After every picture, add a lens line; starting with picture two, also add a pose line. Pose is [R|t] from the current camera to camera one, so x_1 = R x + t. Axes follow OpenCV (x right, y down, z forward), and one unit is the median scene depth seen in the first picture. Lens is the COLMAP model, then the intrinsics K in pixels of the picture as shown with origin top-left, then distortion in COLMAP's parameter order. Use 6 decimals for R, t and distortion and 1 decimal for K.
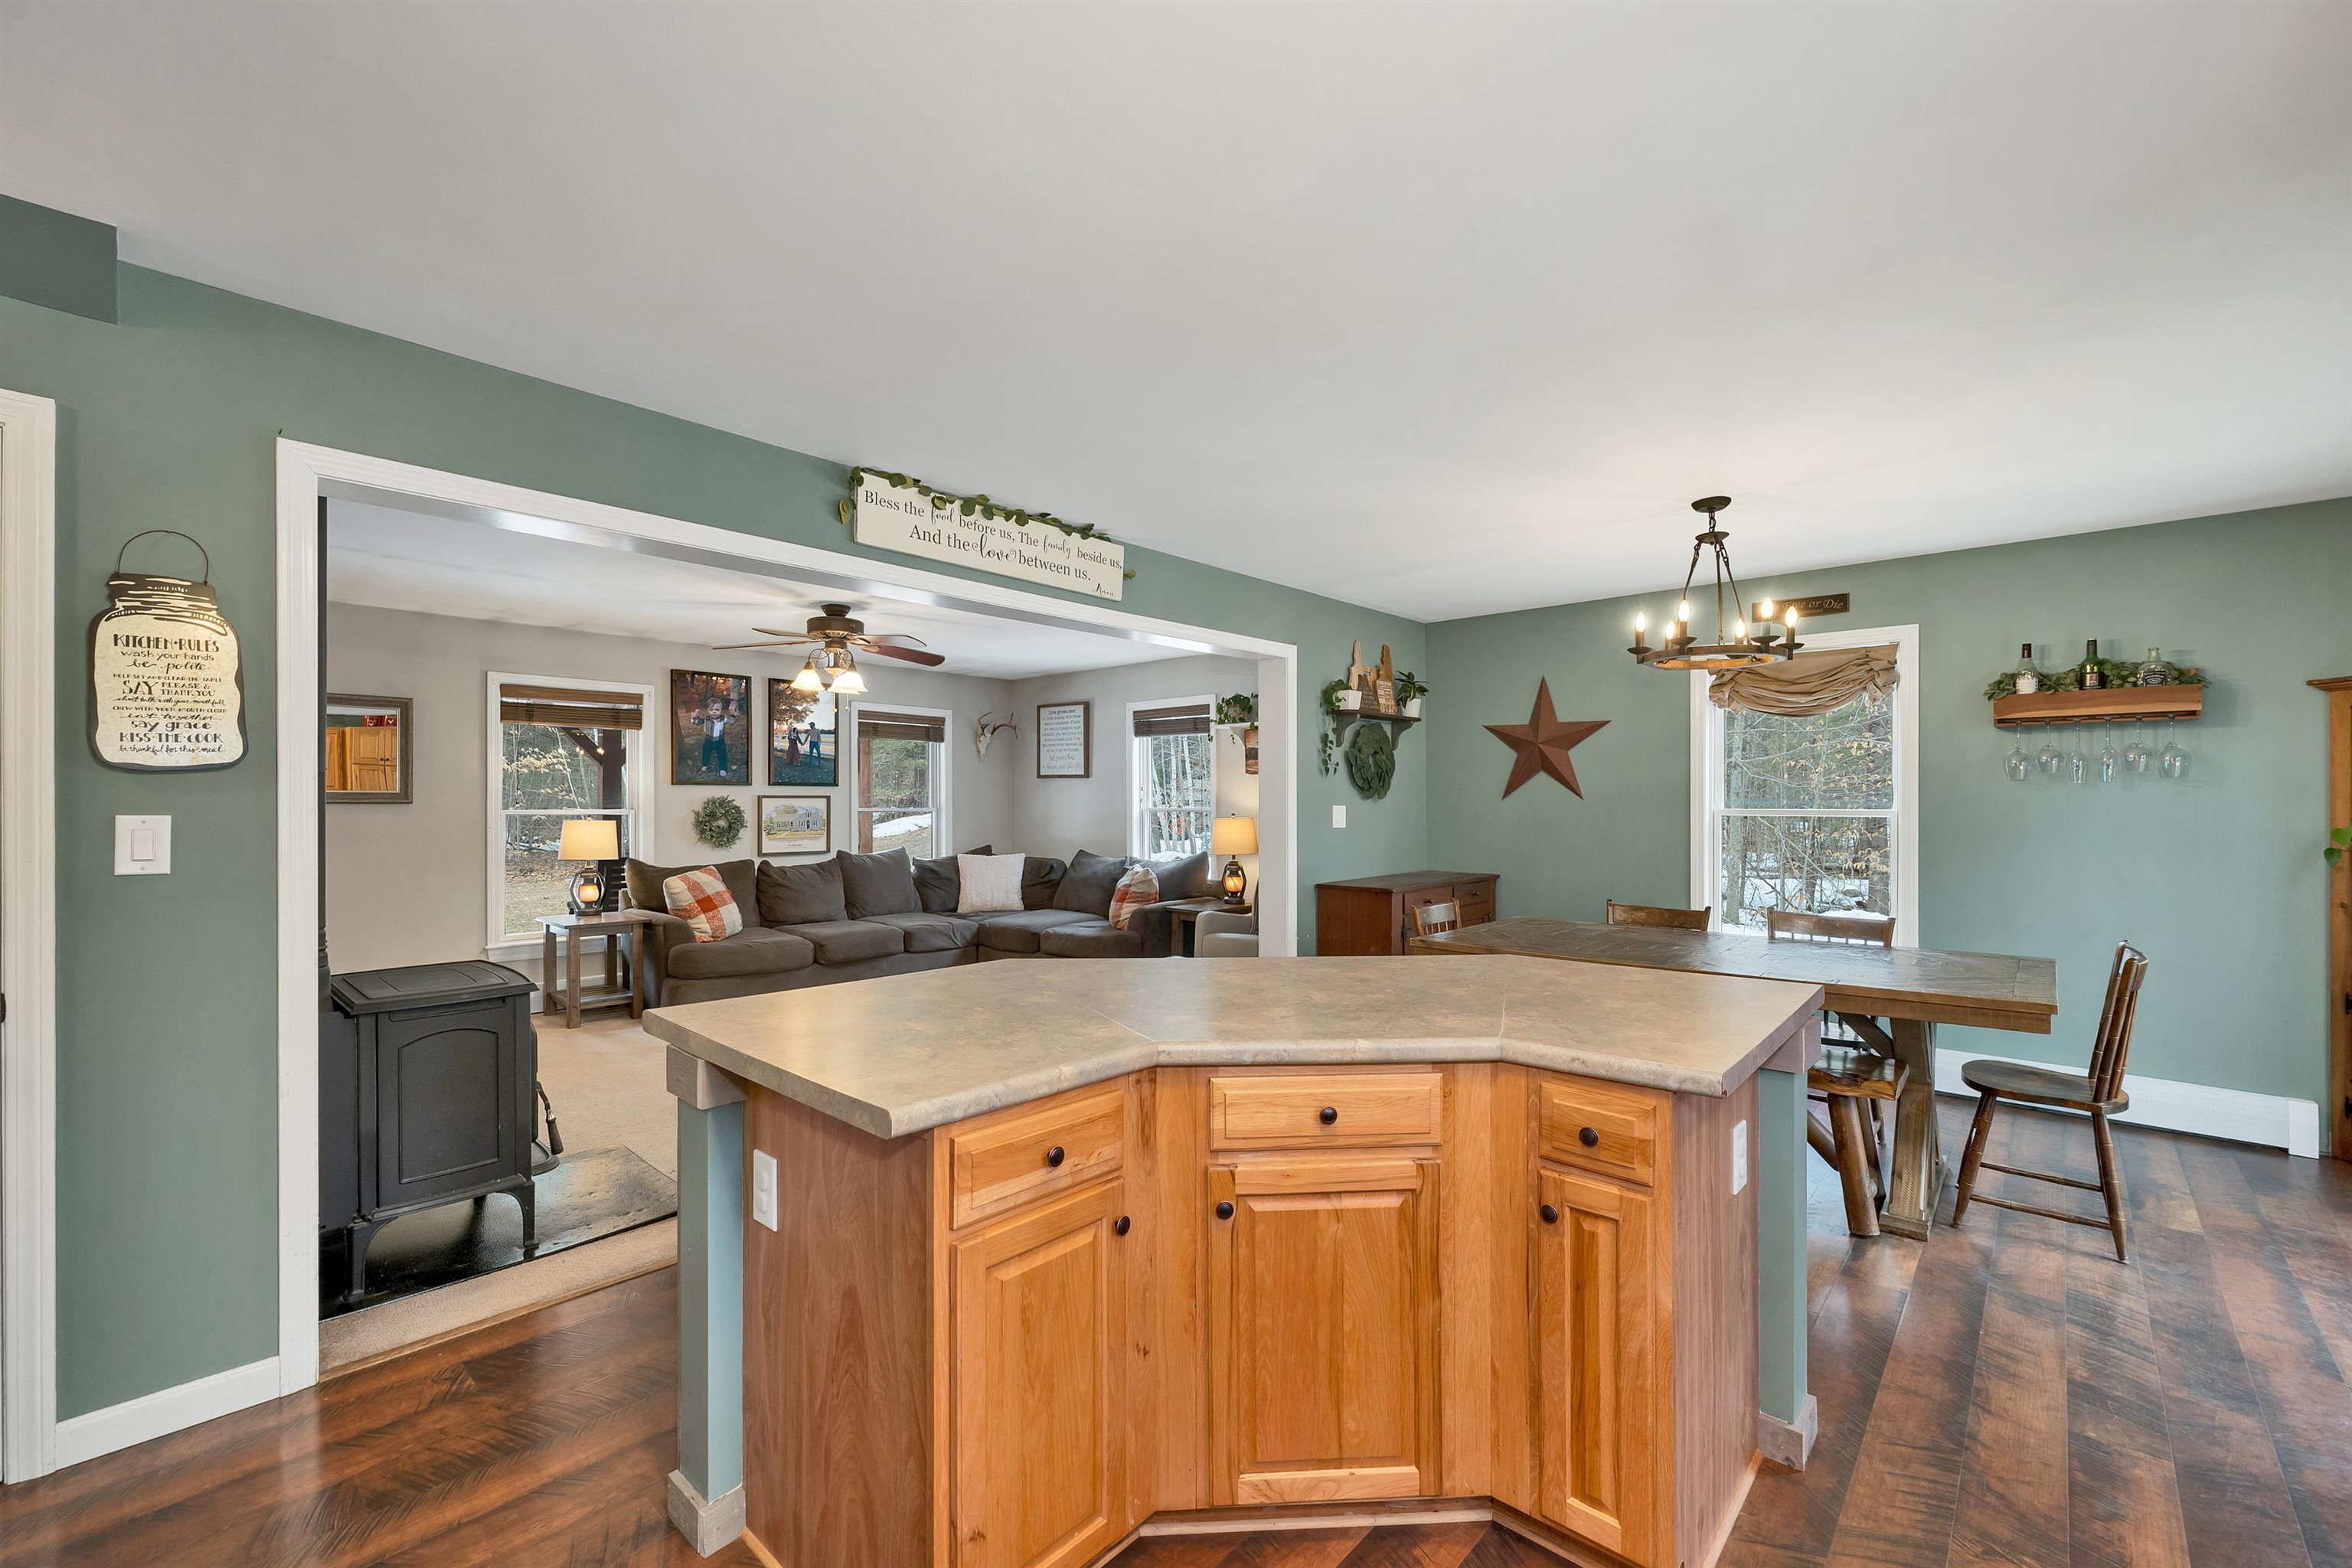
lens RADIAL K [[970.4, 0, 1184.4], [0, 970.4, 798.4], [0, 0, 1]] dist [0.004959, -0.001795]
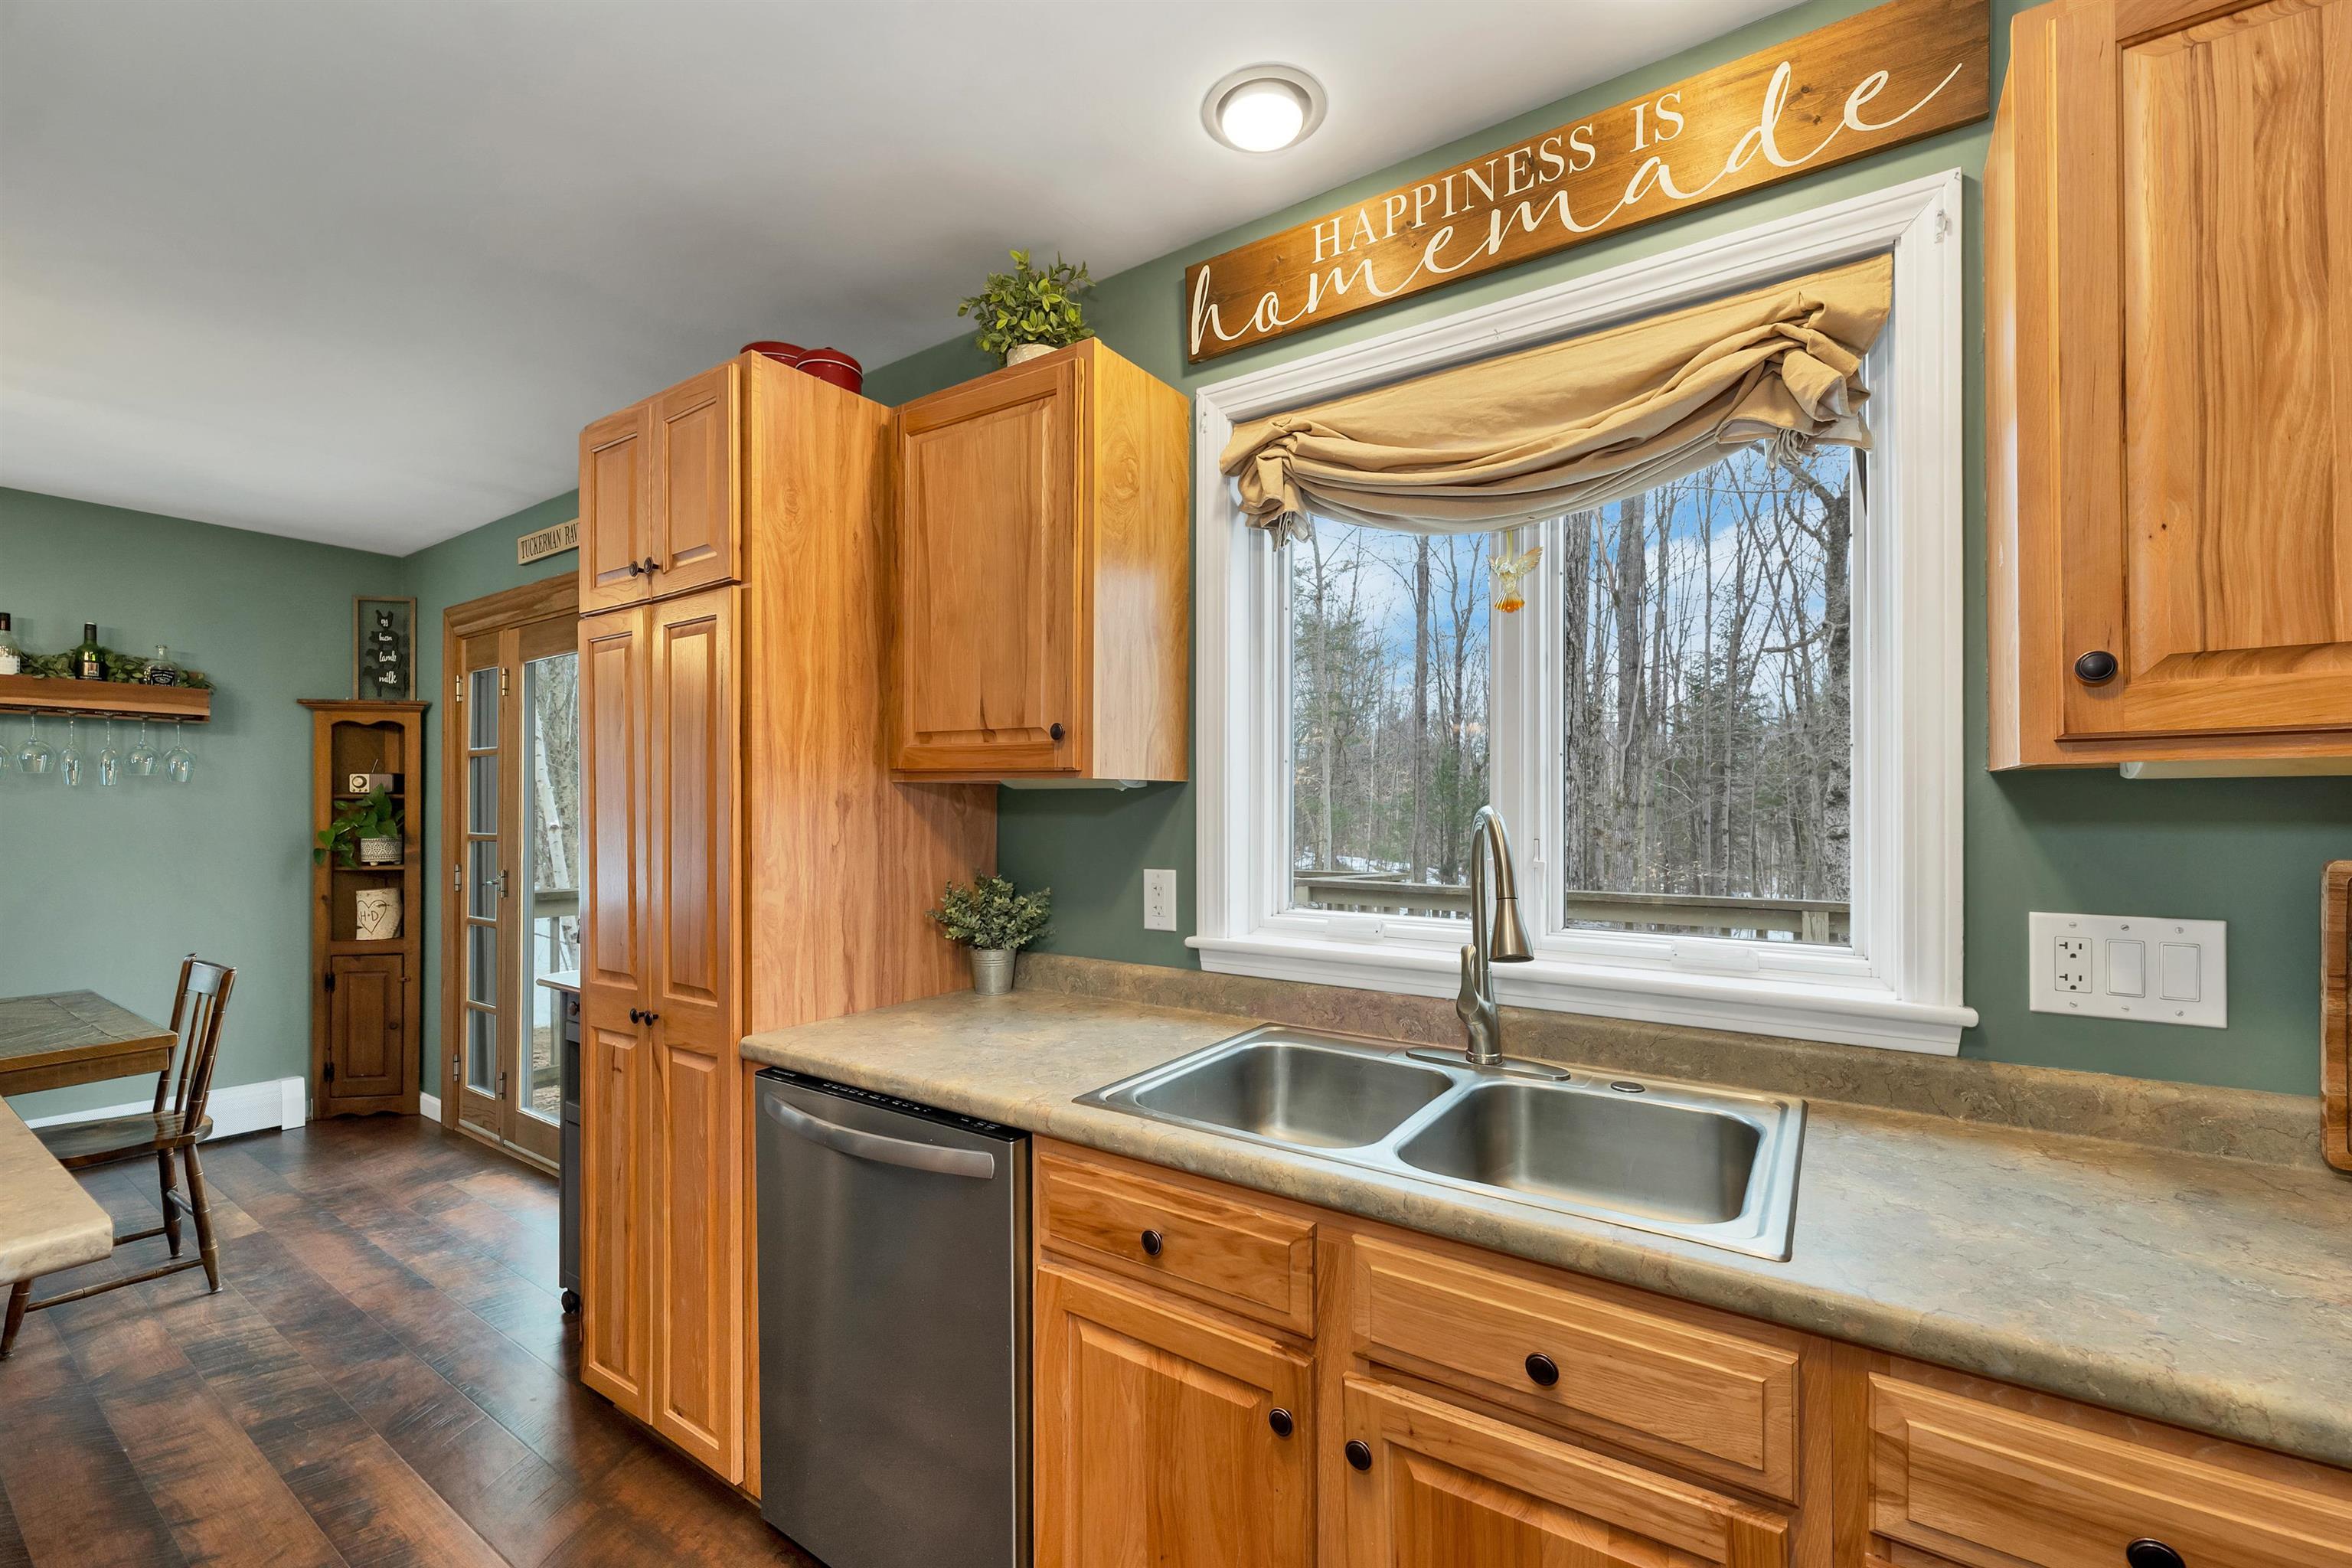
lens RADIAL K [[970.4, 0, 1170.4], [0, 970.4, 801.2], [0, 0, 1]] dist [0.004959, -0.001795]
pose [[-0.126601, 0.008152, 0.991920, -0.045755], [-0.003447, 0.999957, -0.008658, 0.001380], [-0.991948, -0.004515, -0.126567, 0.090756]]
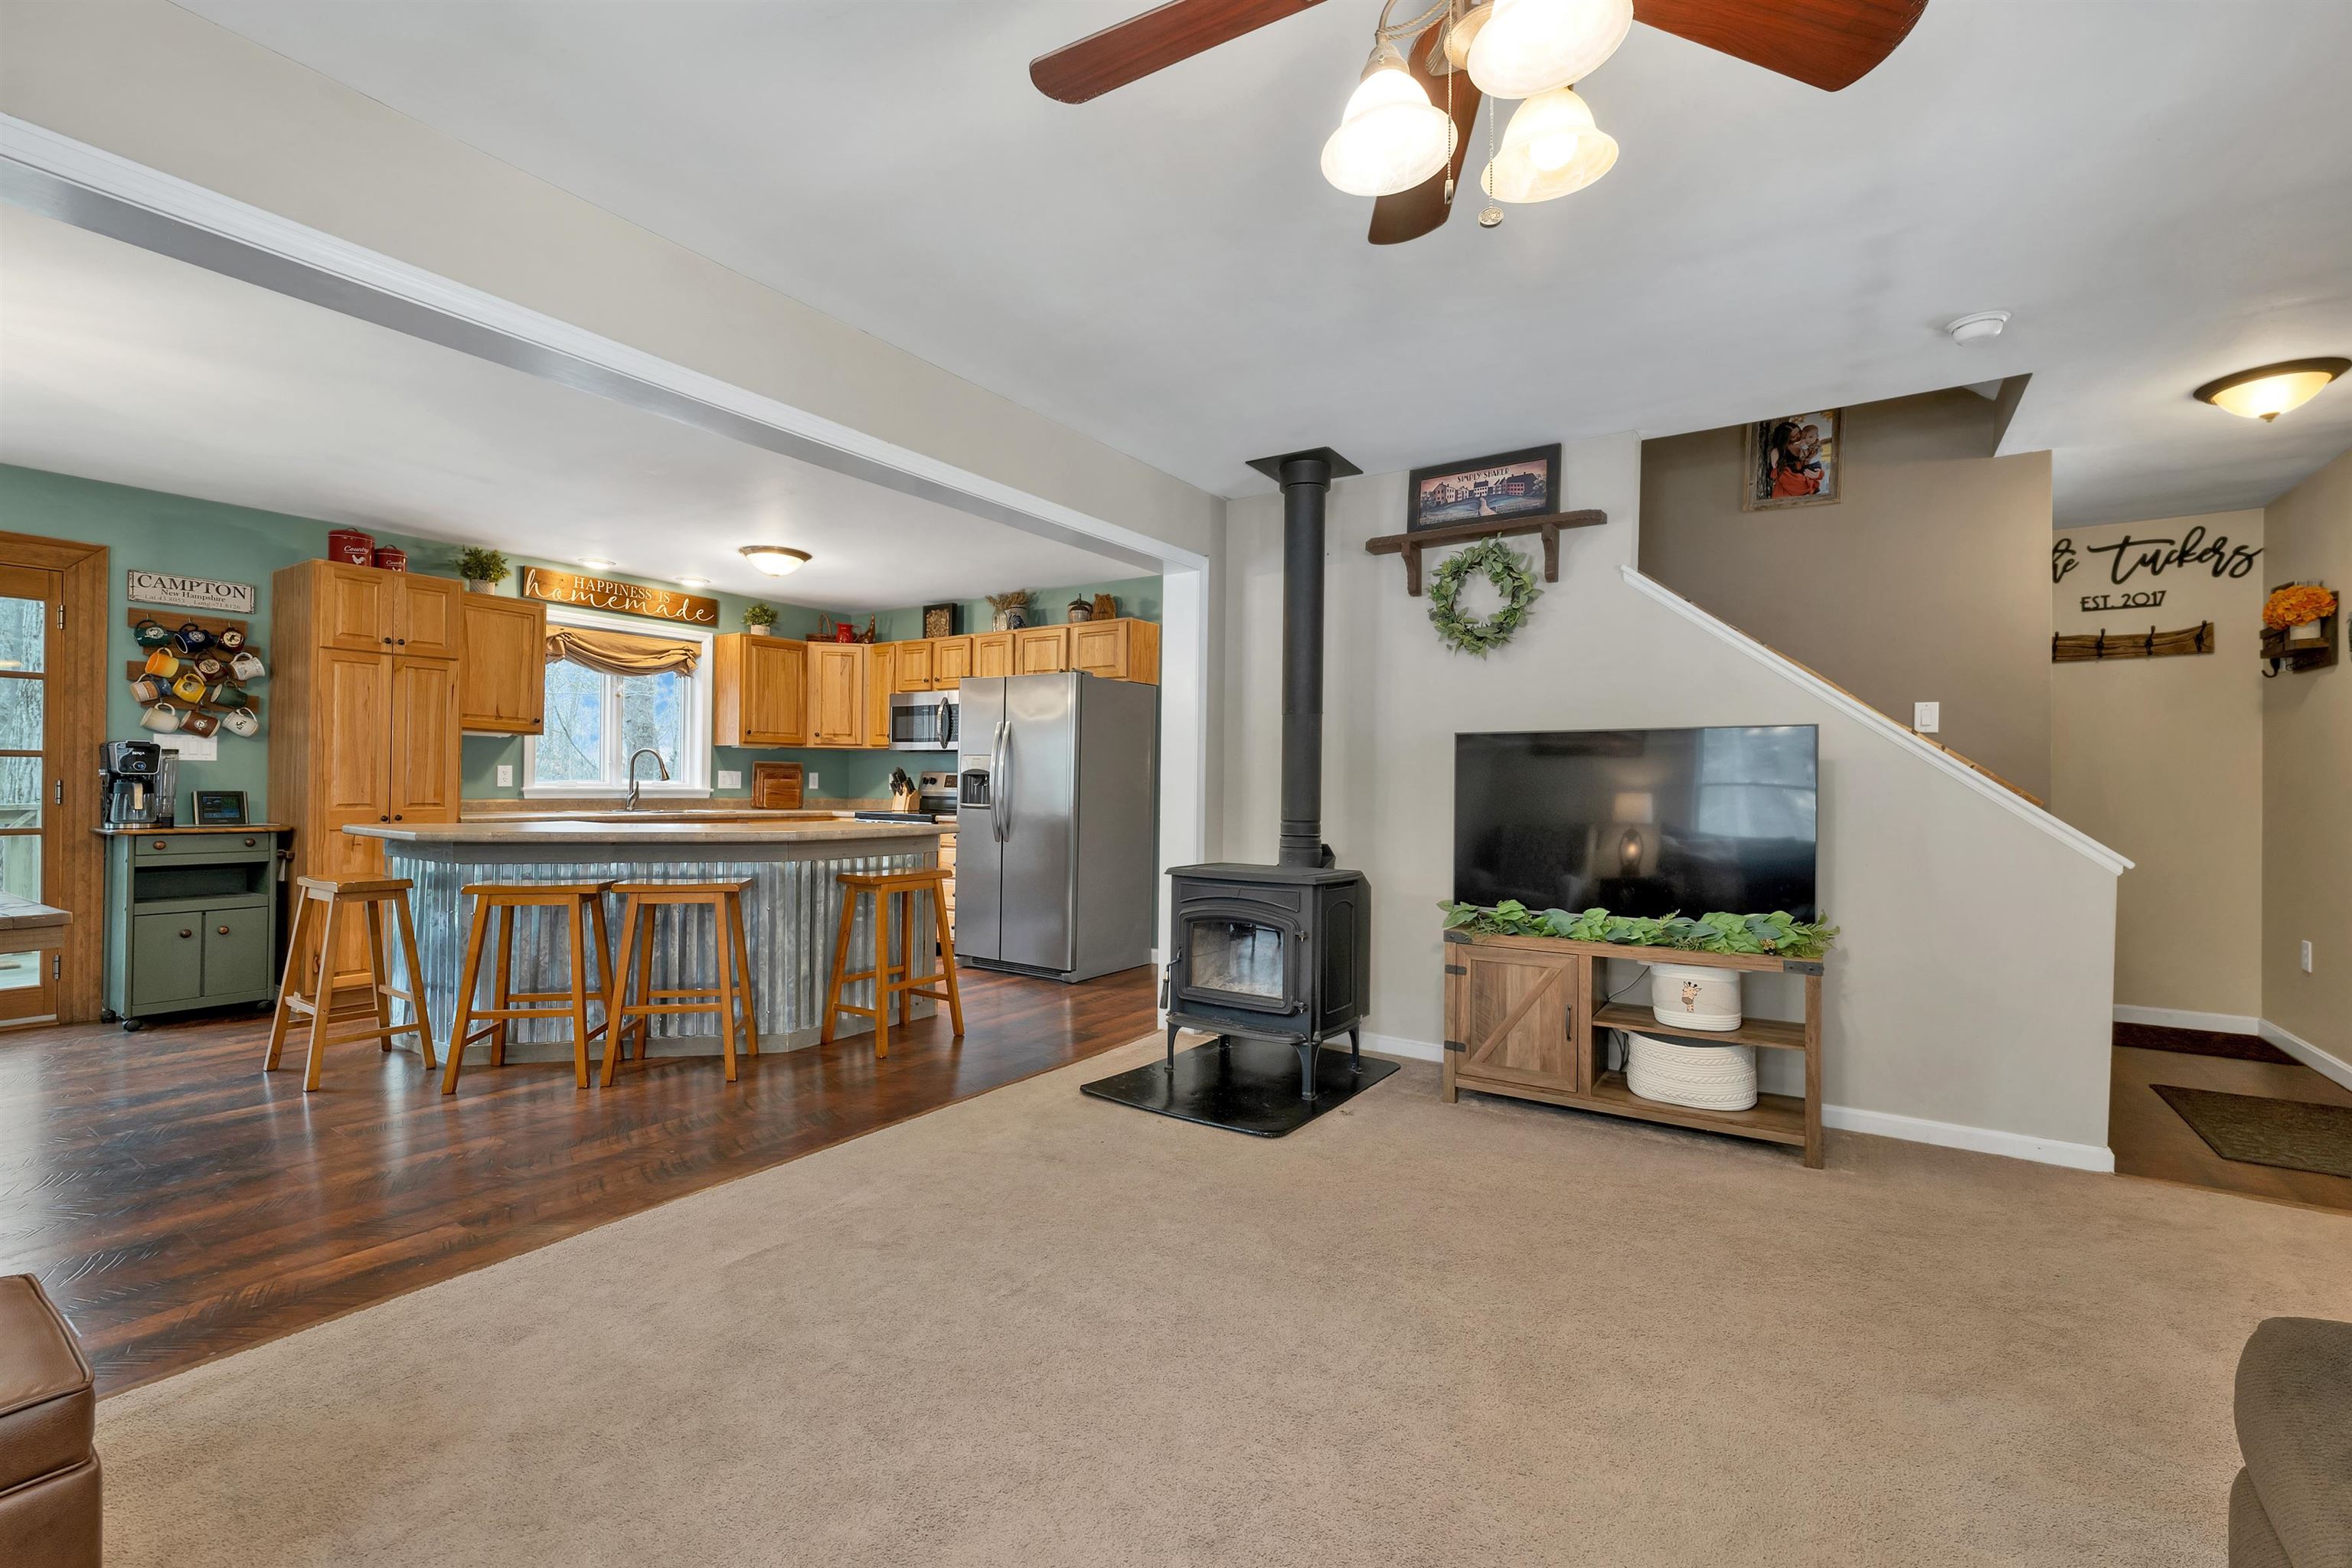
lens RADIAL K [[970.4, 0, 1171.7], [0, 970.4, 783.1], [0, 0, 1]] dist [0.004959, -0.001795]
pose [[-0.989337, -0.009425, -0.145340, -0.228575], [-0.008519, 0.999940, -0.006852, 0.040099], [0.145396, -0.005541, -0.989358, 1.092959]]
